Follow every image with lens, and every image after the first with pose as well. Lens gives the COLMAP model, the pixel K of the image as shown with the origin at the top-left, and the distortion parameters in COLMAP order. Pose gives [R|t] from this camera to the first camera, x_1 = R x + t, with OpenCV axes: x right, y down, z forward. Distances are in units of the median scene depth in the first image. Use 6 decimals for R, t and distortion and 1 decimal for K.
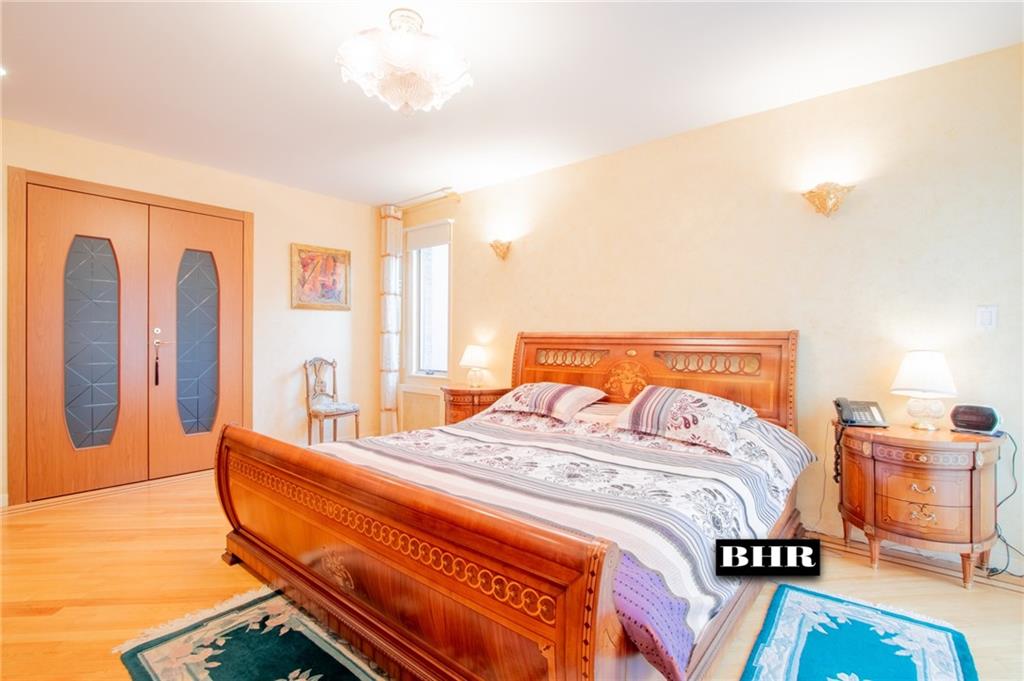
lens RADIAL K [[465.2, 0, 511.8], [0, 465.2, 338.7], [0, 0, 1]] dist [-0.015496, 0.001642]
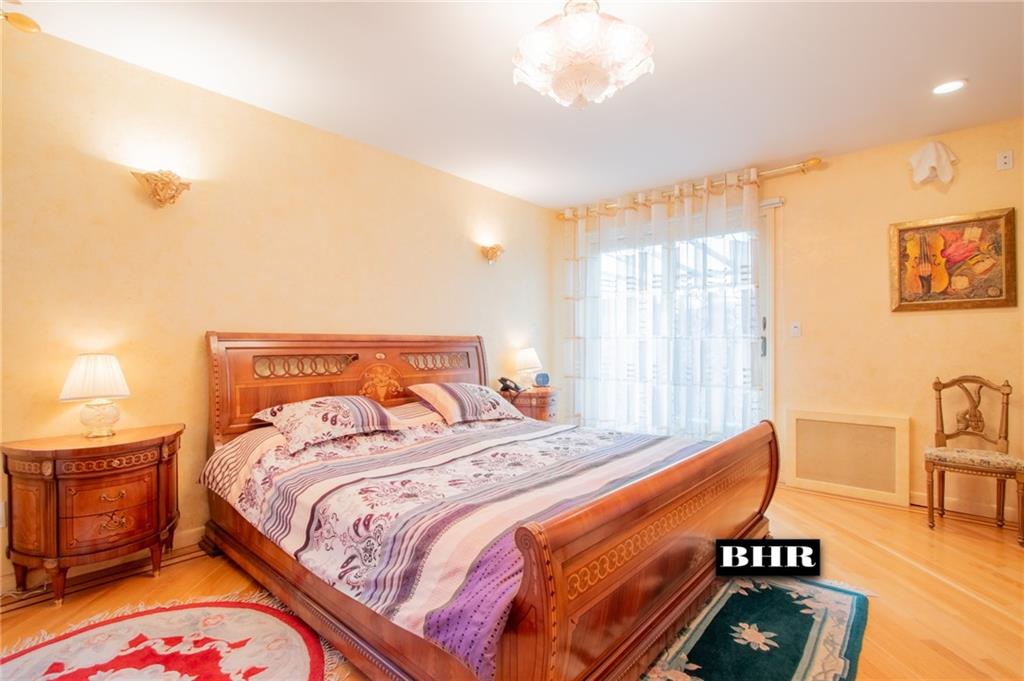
lens RADIAL K [[465.2, 0, 513.1], [0, 465.2, 342.7], [0, 0, 1]] dist [-0.015496, 0.001642]
pose [[0.041298, -0.002936, 0.999143, -0.739861], [-0.001474, 0.999994, 0.002999, -0.001141], [-0.999146, -0.001596, 0.041294, 0.692004]]
